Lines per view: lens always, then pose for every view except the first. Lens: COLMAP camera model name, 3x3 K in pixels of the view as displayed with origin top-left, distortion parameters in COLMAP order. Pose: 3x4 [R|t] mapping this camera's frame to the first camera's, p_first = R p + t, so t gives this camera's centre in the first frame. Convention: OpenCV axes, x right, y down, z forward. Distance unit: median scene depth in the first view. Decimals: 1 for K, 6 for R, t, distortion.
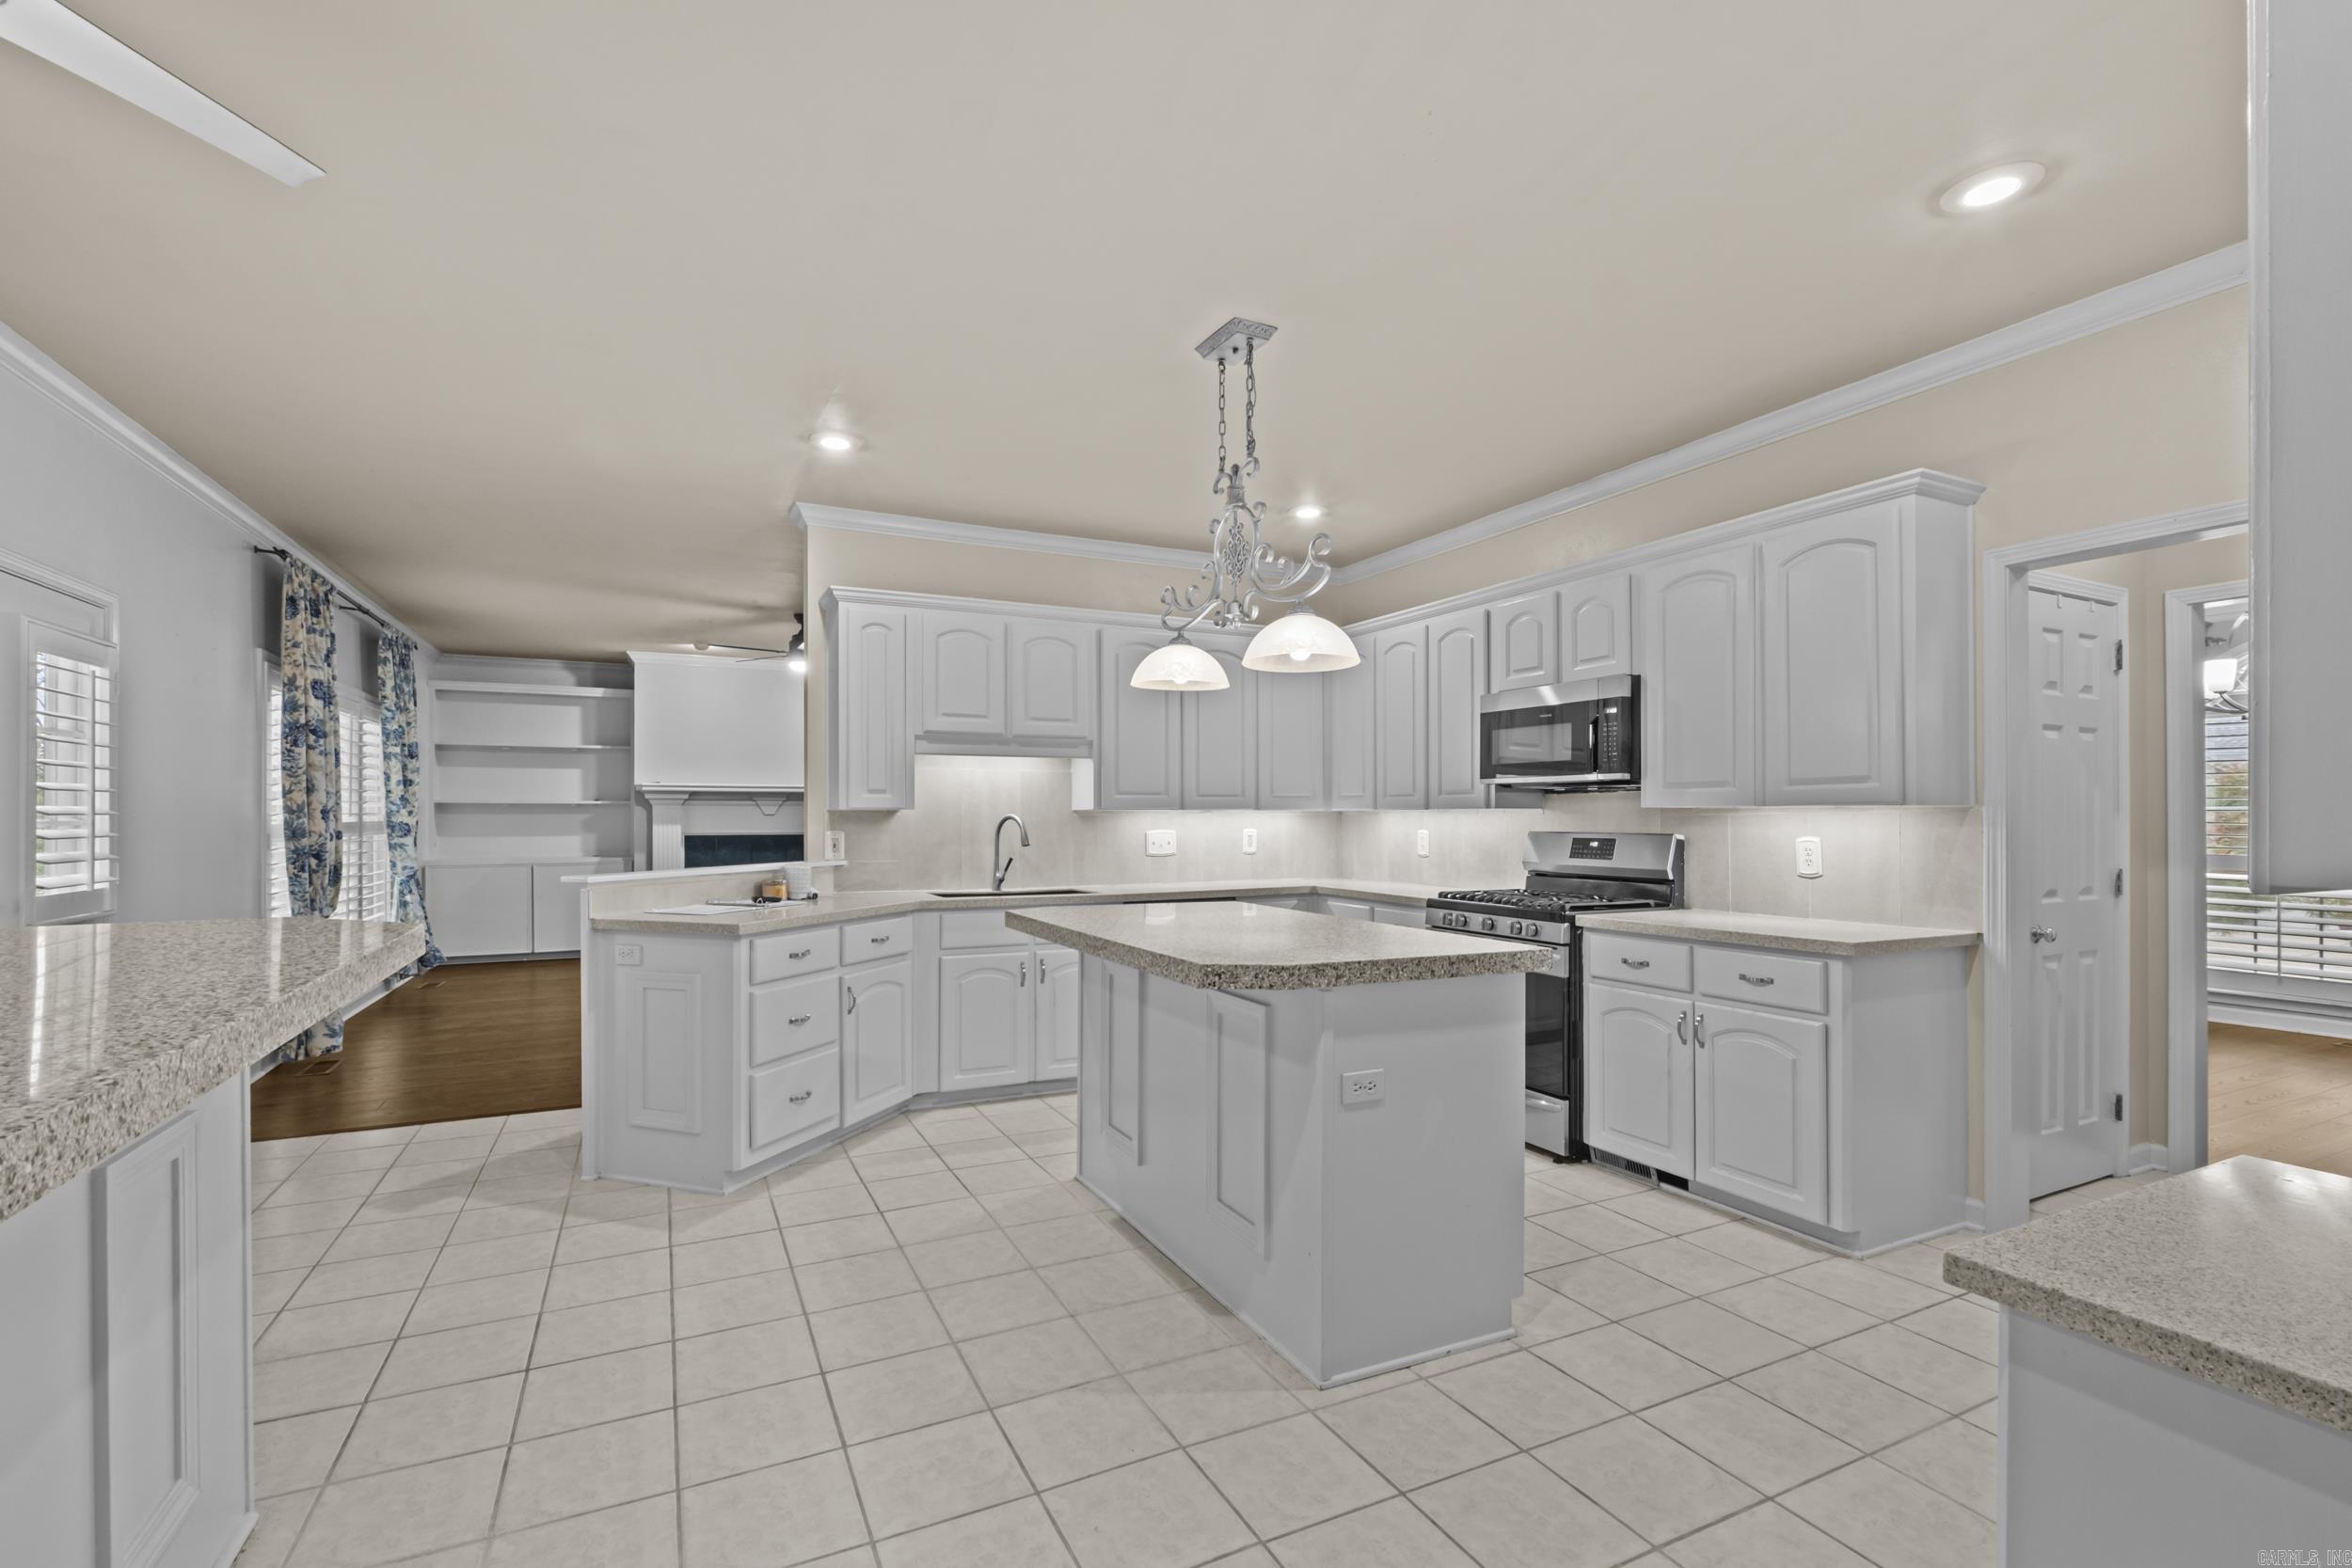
lens RADIAL K [[1036.0, 0, 1151.7], [0, 1036.0, 814.0], [0, 0, 1]] dist [-0.005495, -0.000435]
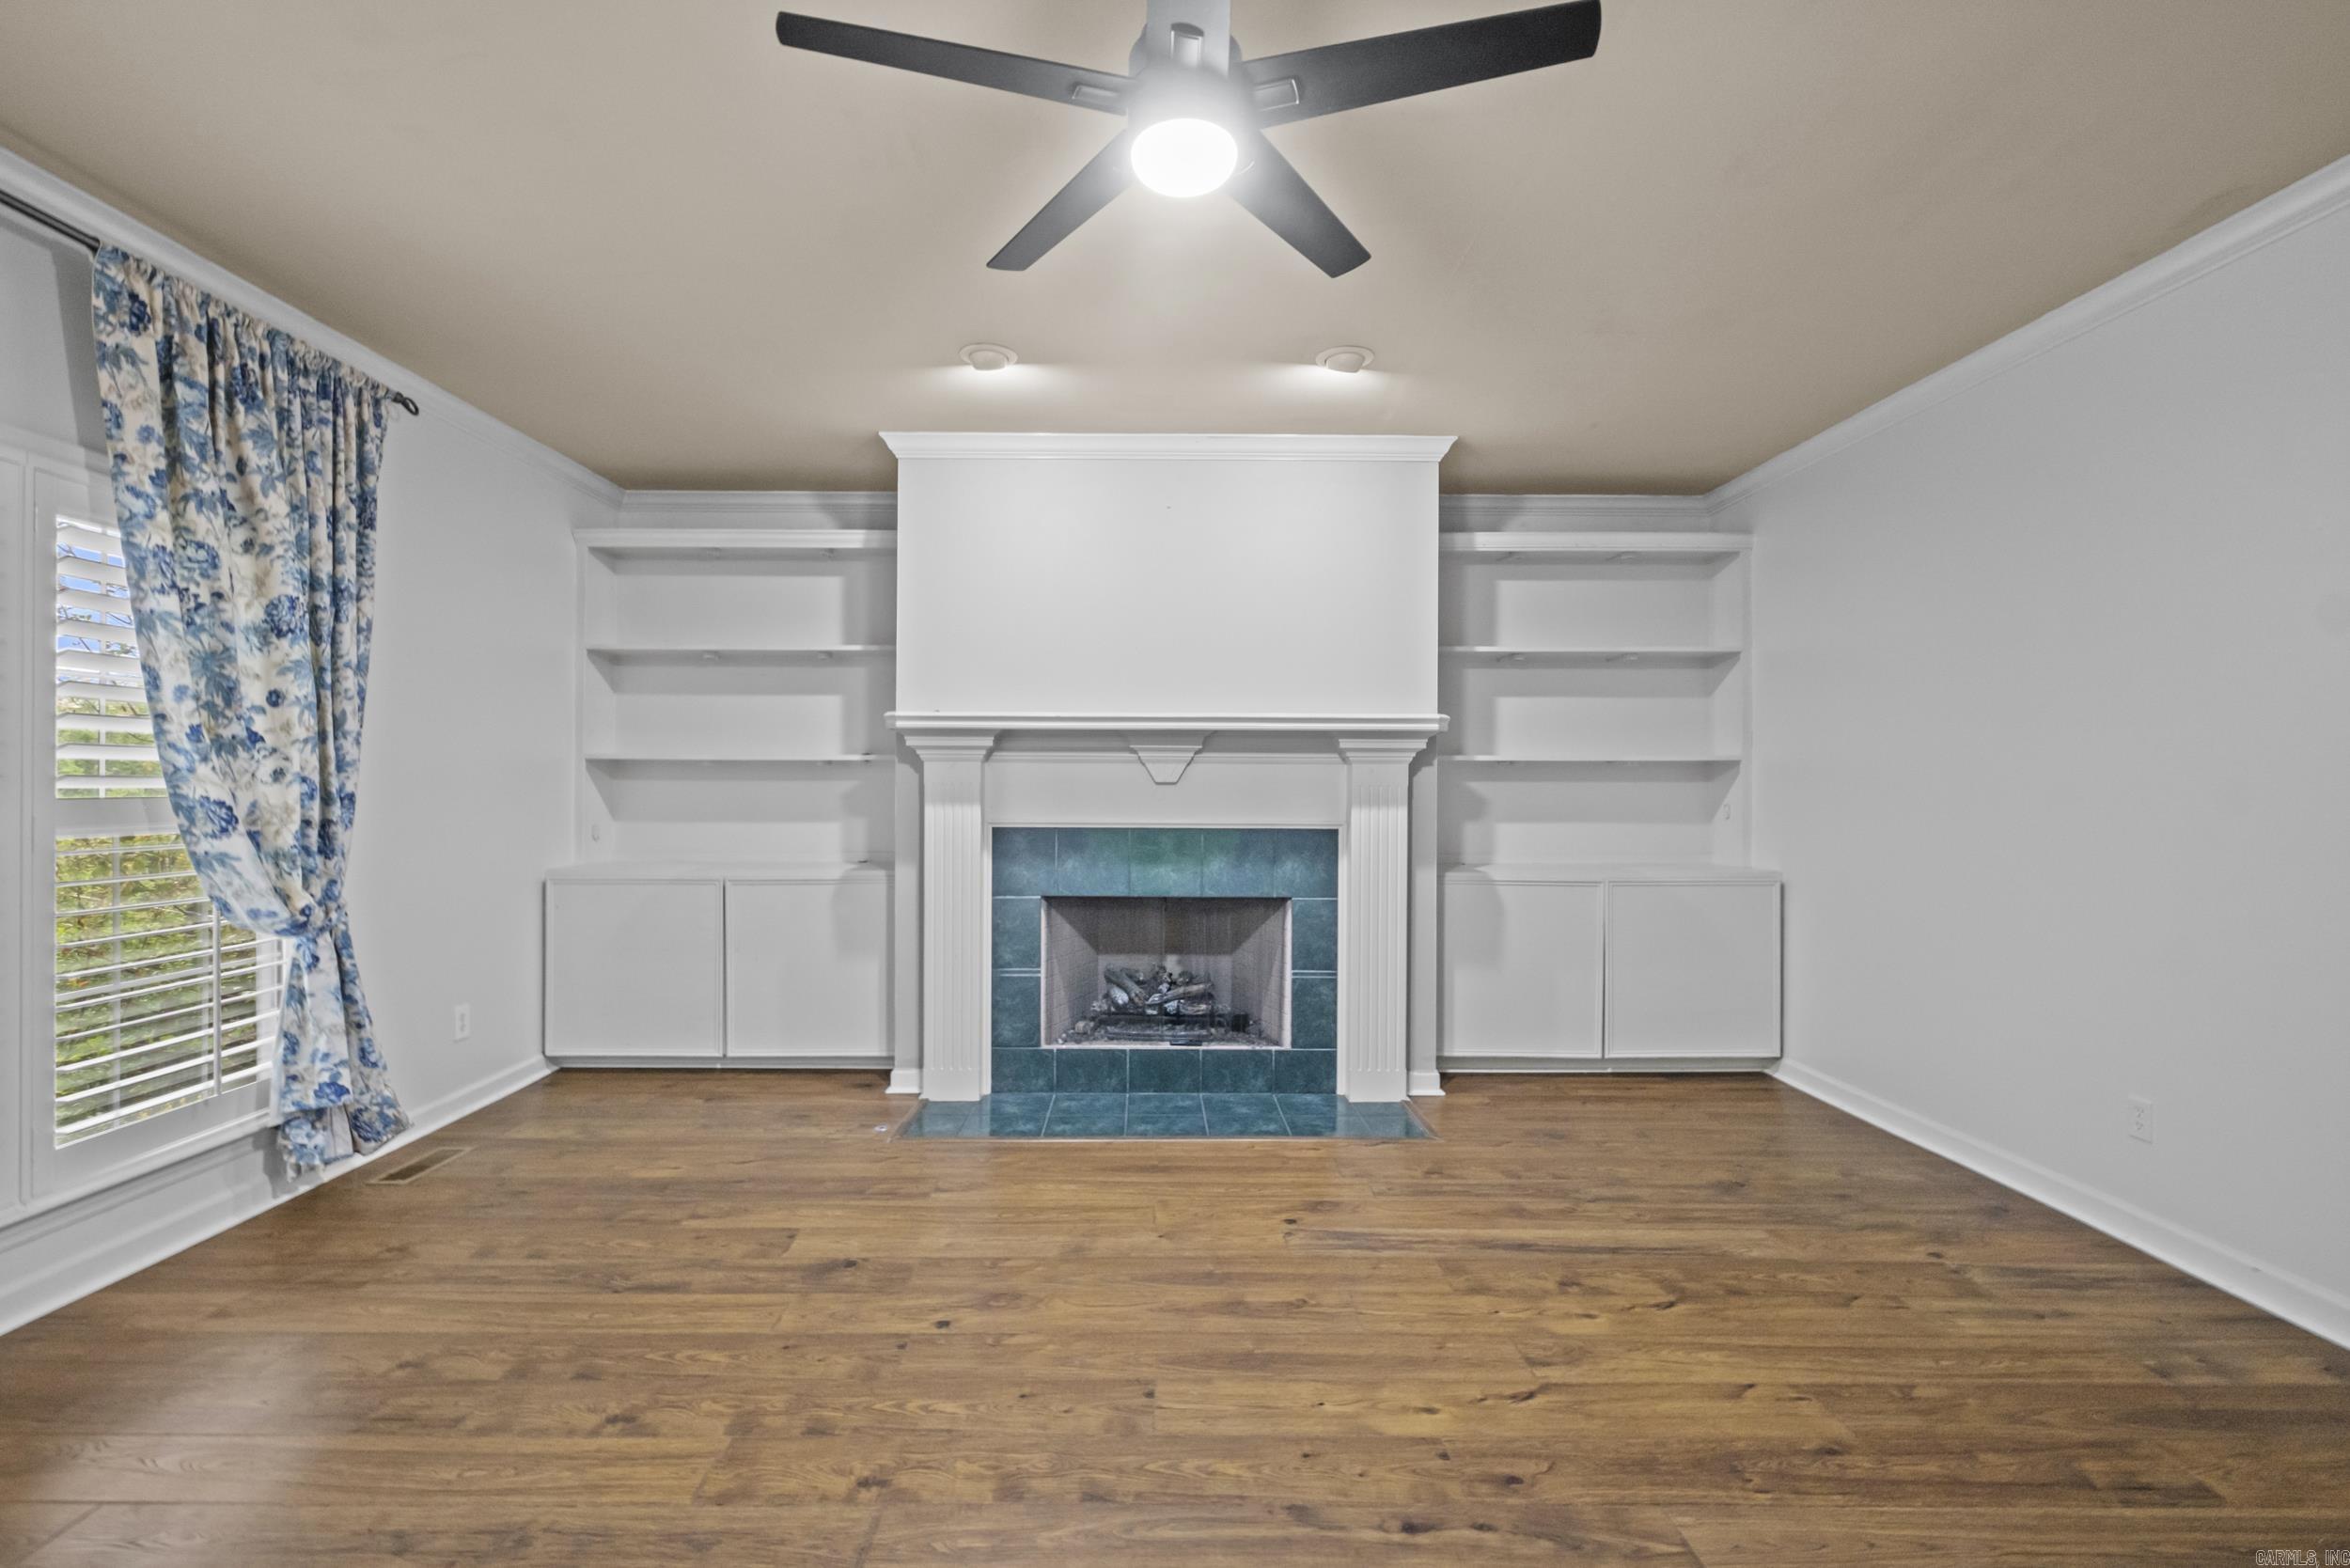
lens RADIAL K [[1035.2, 0, 1155.2], [0, 1035.2, 785.6], [0, 0, 1]] dist [-0.005495, -0.000435]
pose [[0.903520, 0.003290, -0.428532, -0.338772], [-0.002980, 0.999995, 0.001395, 0.002587], [0.428535, 0.000017, 0.903525, 1.103084]]
